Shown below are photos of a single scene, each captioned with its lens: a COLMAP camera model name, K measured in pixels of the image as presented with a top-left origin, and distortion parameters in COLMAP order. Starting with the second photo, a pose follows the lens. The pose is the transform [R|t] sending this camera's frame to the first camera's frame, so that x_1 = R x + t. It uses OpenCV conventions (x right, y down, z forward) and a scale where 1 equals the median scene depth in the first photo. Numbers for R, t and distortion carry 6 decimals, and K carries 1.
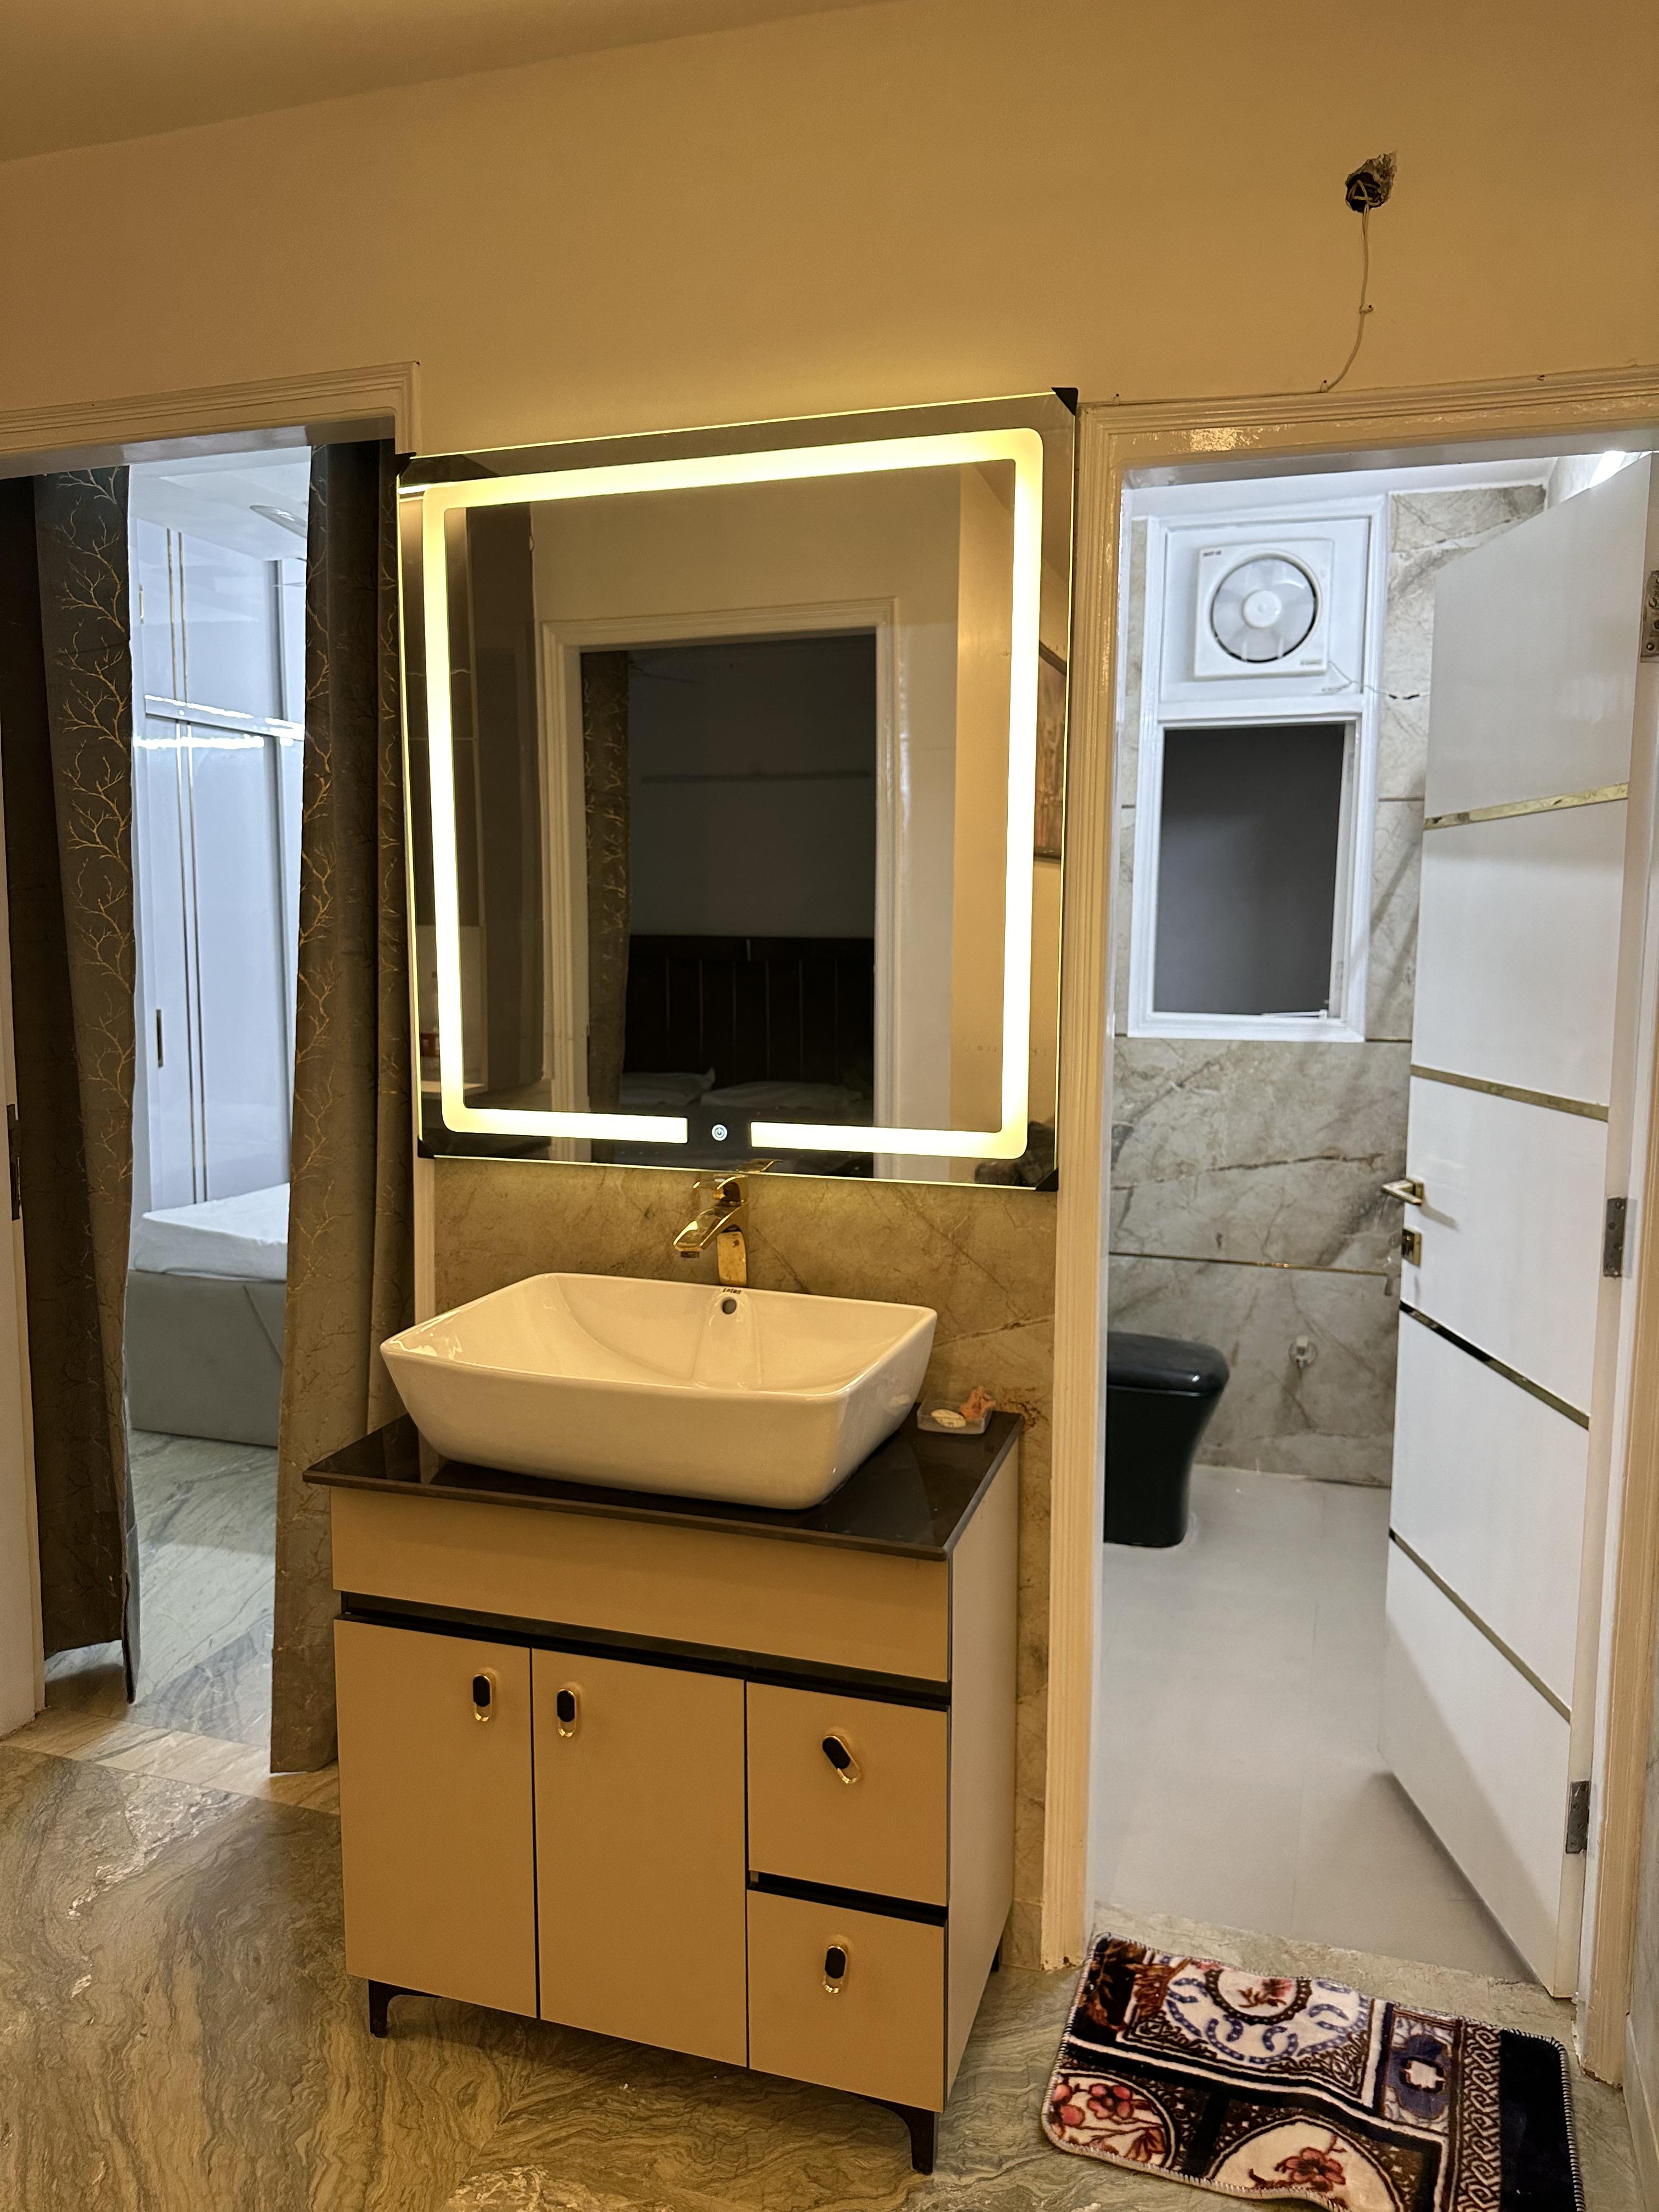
lens RADIAL K [[1515.5, 0, 829.5], [0, 1515.5, 1106.0], [0, 0, 1]] dist [0.173979, -0.269024]
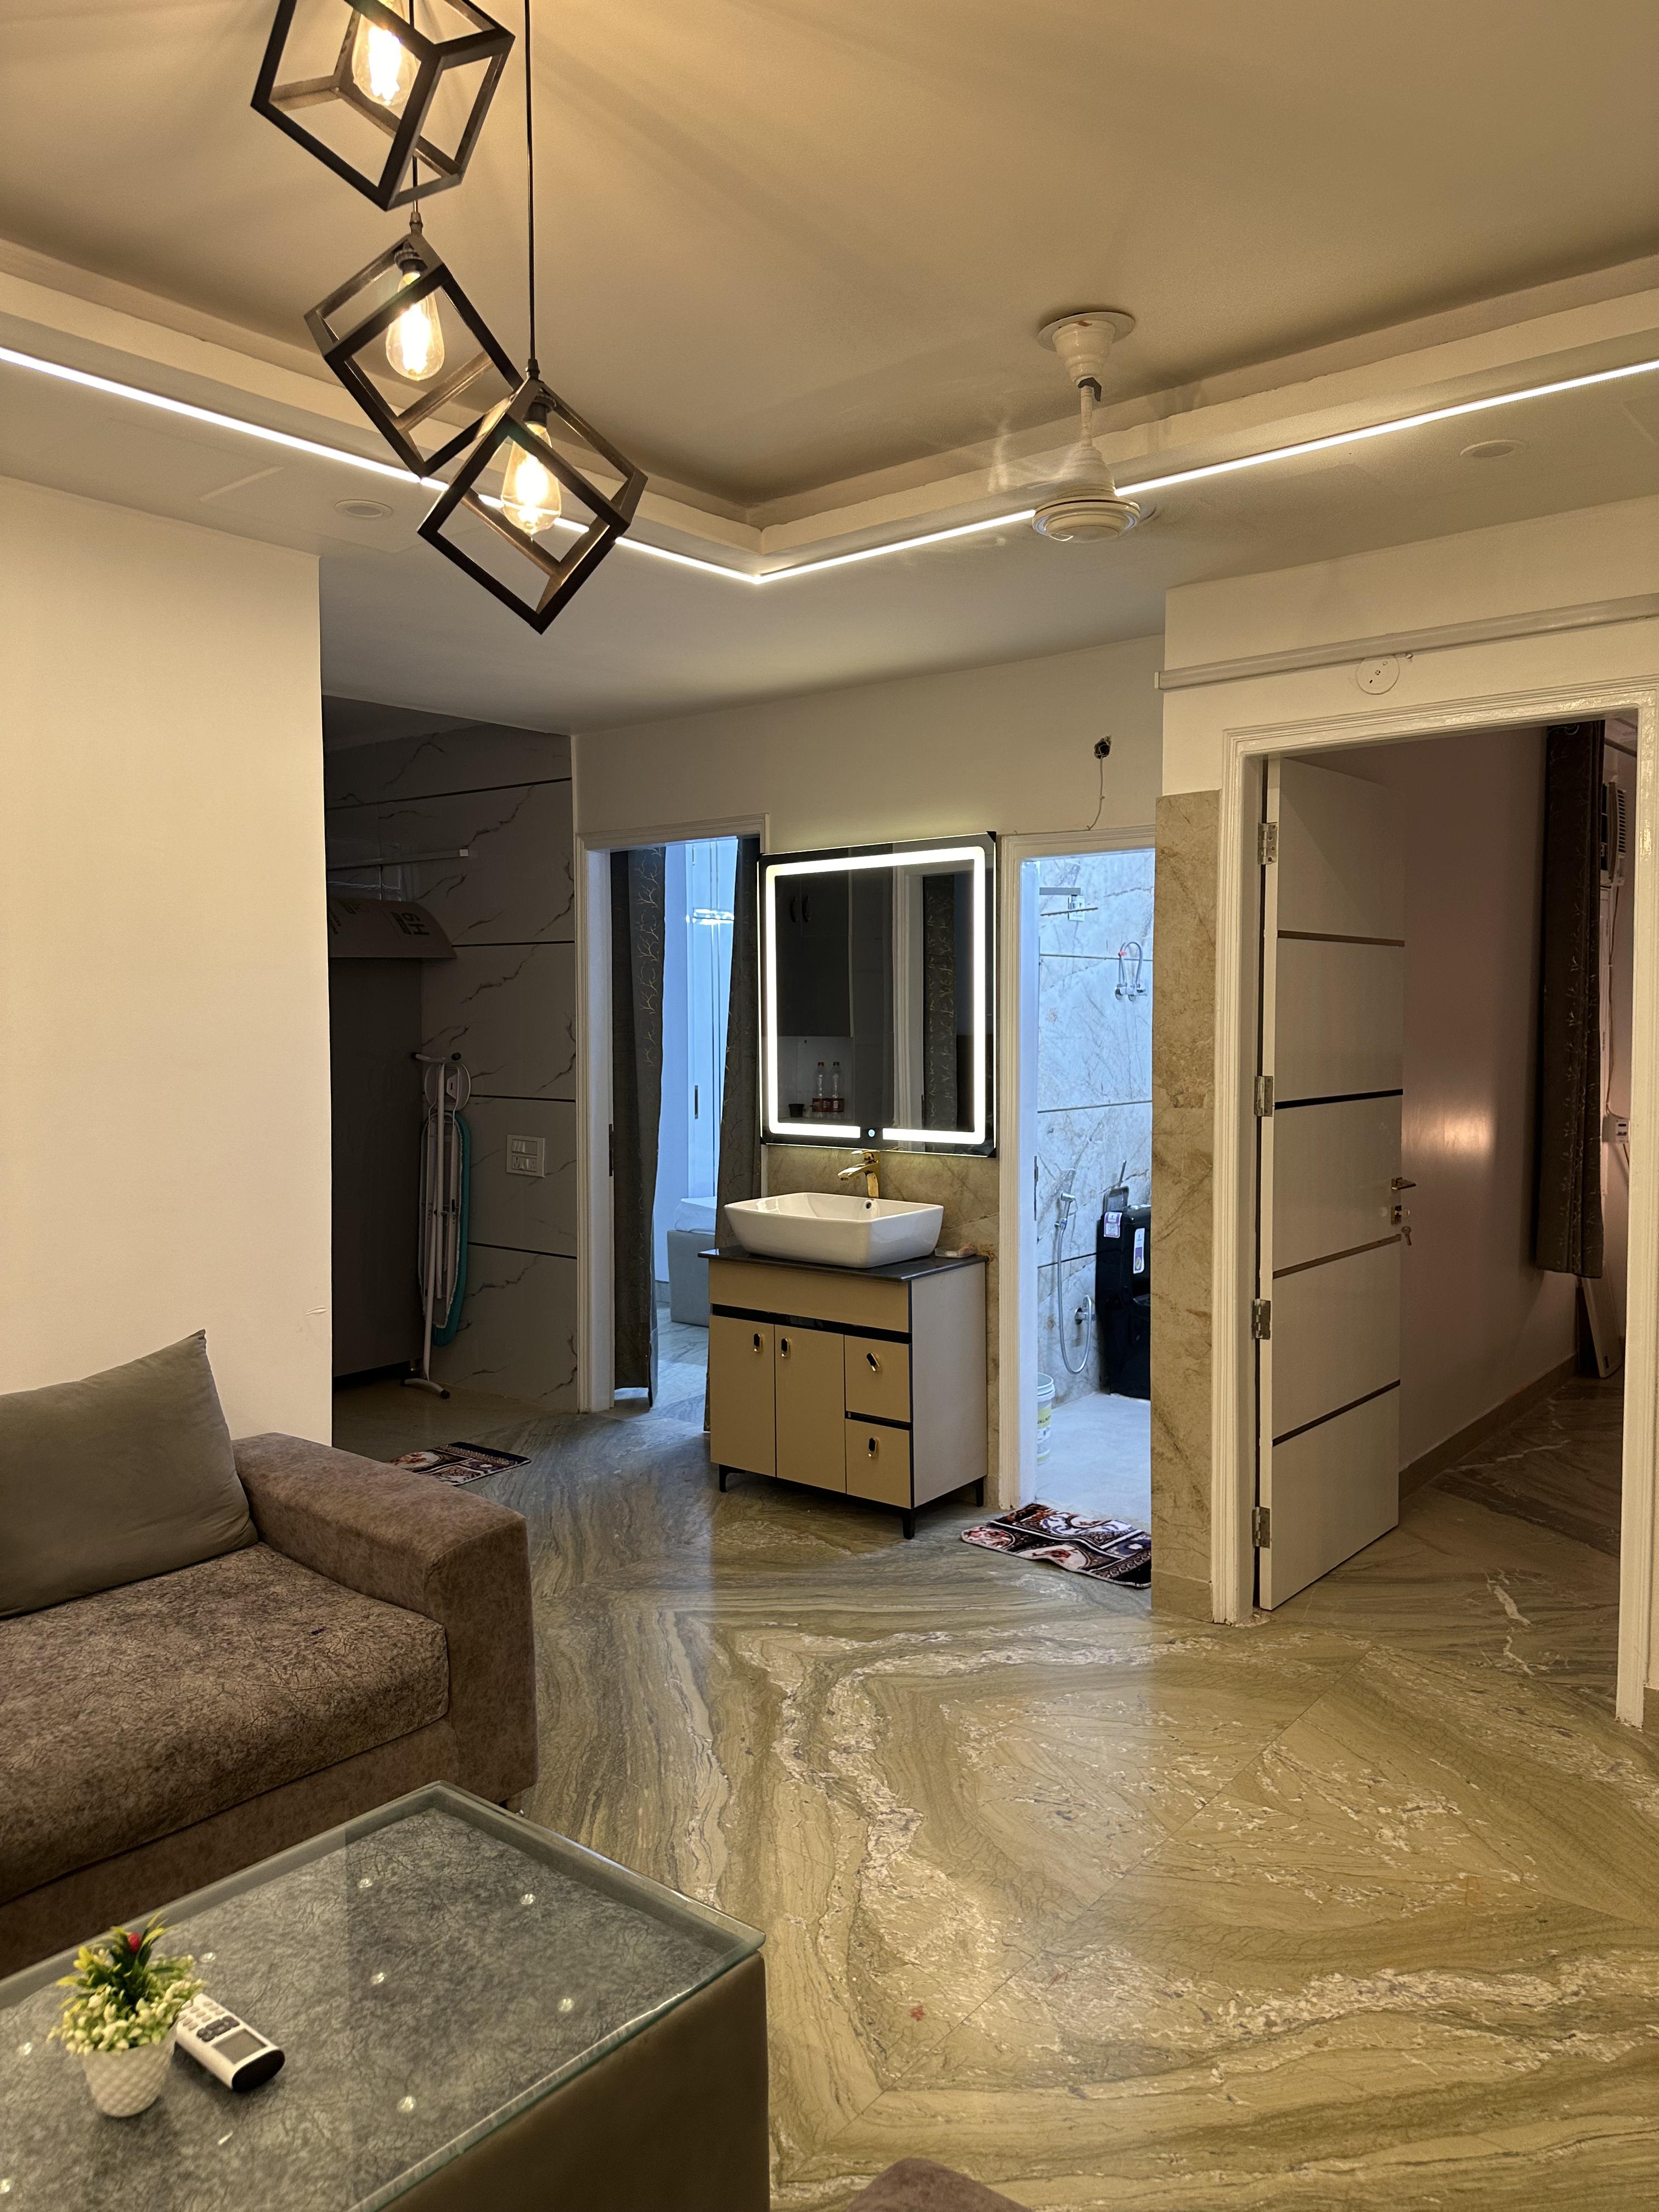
lens RADIAL K [[1515.5, 0, 829.5], [0, 1515.5, 1106.0], [0, 0, 1]] dist [0.173979, -0.269024]
pose [[0.937735, 0.010341, -0.347198, 0.351977], [-0.029910, 0.998248, -0.051051, 0.050671], [0.346062, 0.058257, 0.936401, -0.625496]]
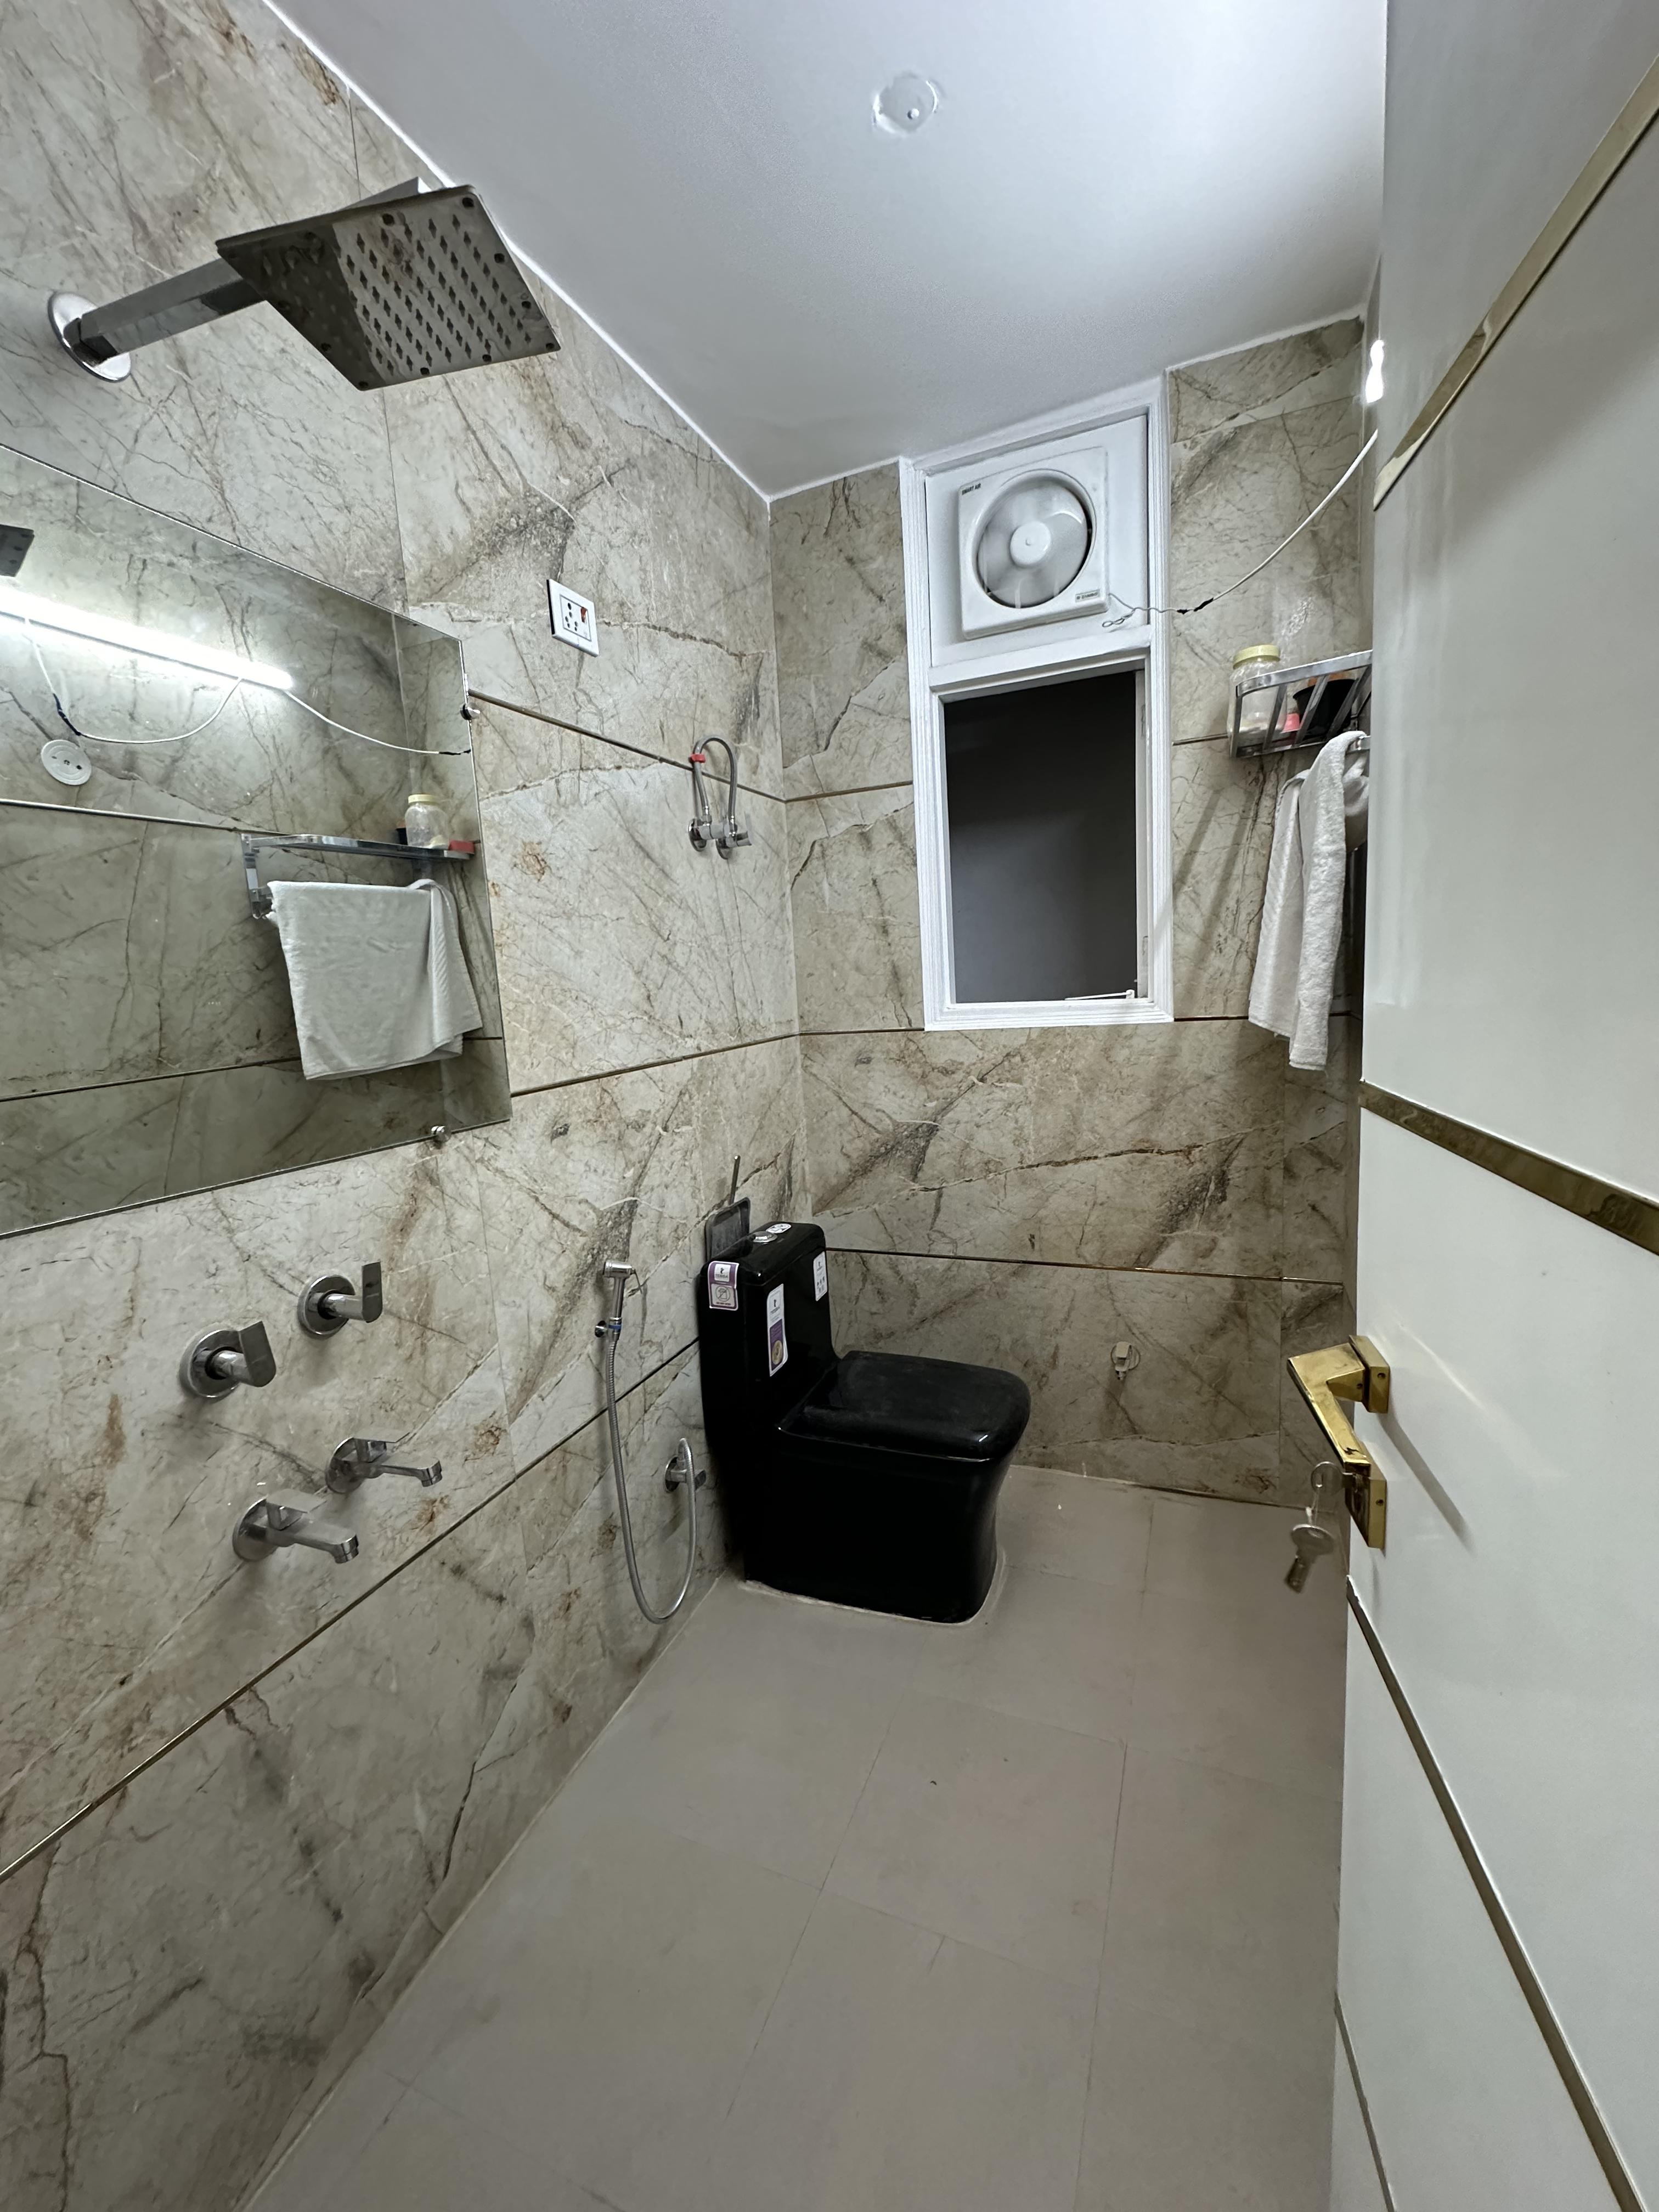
lens RADIAL K [[890.6, 0, 829.5], [0, 890.6, 1106.0], [0, 0, 1]] dist [0.013871, 0.000130]
pose [[0.994760, -0.058163, -0.084084, 0.187268], [0.061620, 0.997333, 0.039119, -0.025254], [0.081585, -0.044095, 0.995690, 0.461592]]
